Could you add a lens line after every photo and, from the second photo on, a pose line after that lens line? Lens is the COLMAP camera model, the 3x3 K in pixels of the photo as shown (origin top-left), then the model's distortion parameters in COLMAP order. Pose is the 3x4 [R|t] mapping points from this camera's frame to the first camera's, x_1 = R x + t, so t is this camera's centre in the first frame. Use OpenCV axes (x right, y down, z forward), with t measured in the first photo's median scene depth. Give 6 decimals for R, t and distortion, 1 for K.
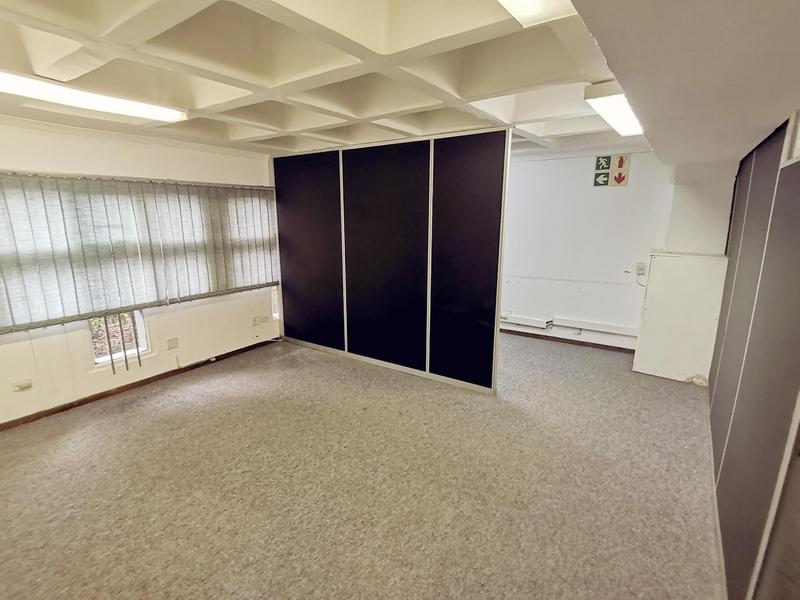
lens RADIAL K [[391.3, 0, 396.6], [0, 391.3, 300.4], [0, 0, 1]] dist [-0.002571, -0.001646]
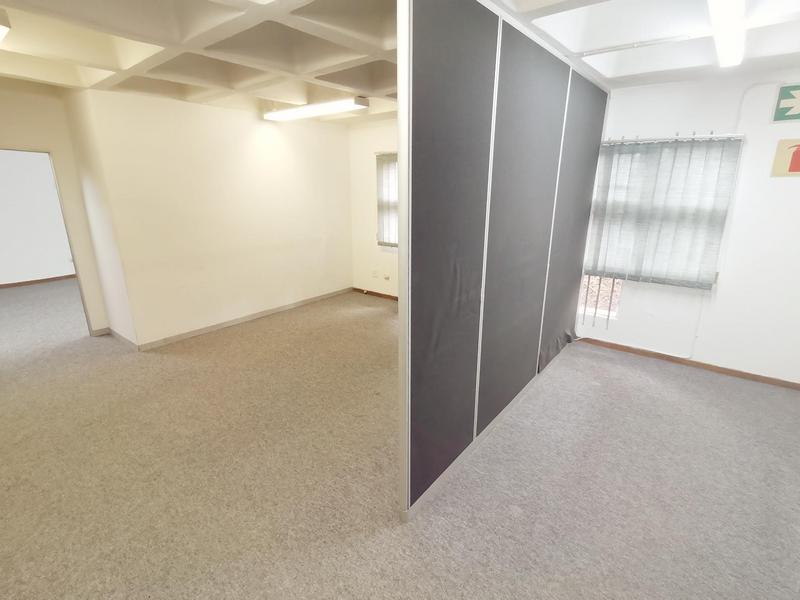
lens RADIAL K [[391.3, 0, 396.6], [0, 391.3, 300.4], [0, 0, 1]] dist [-0.002571, -0.001646]
pose [[-0.065561, 0.288545, -0.955219, 0.865666], [-0.213537, 0.931045, 0.295899, -0.245667], [0.974732, 0.223375, 0.000574, 1.190051]]
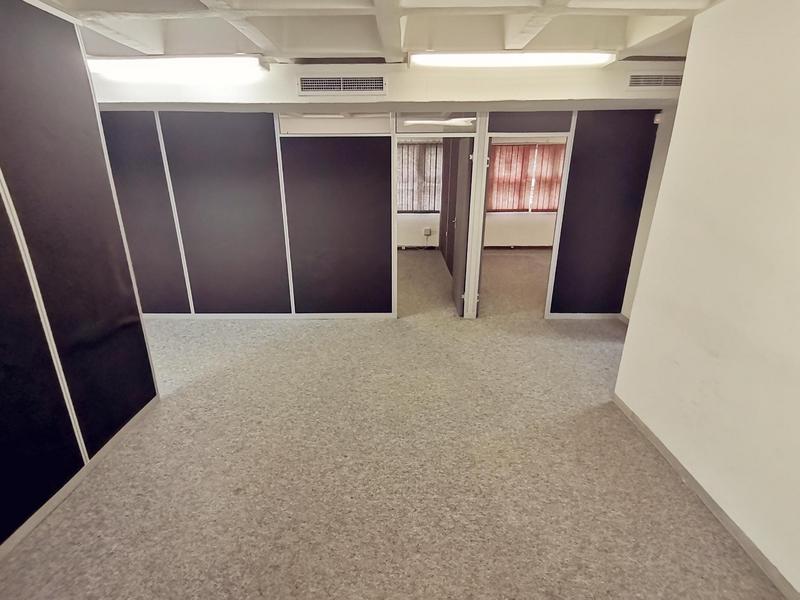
lens RADIAL K [[391.3, 0, 396.6], [0, 391.3, 300.4], [0, 0, 1]] dist [-0.002571, -0.001646]
pose [[-0.570376, -0.265495, 0.777292, -0.729702], [0.177482, 0.884129, 0.432223, -0.236588], [-0.801979, 0.384485, -0.457165, 1.157695]]
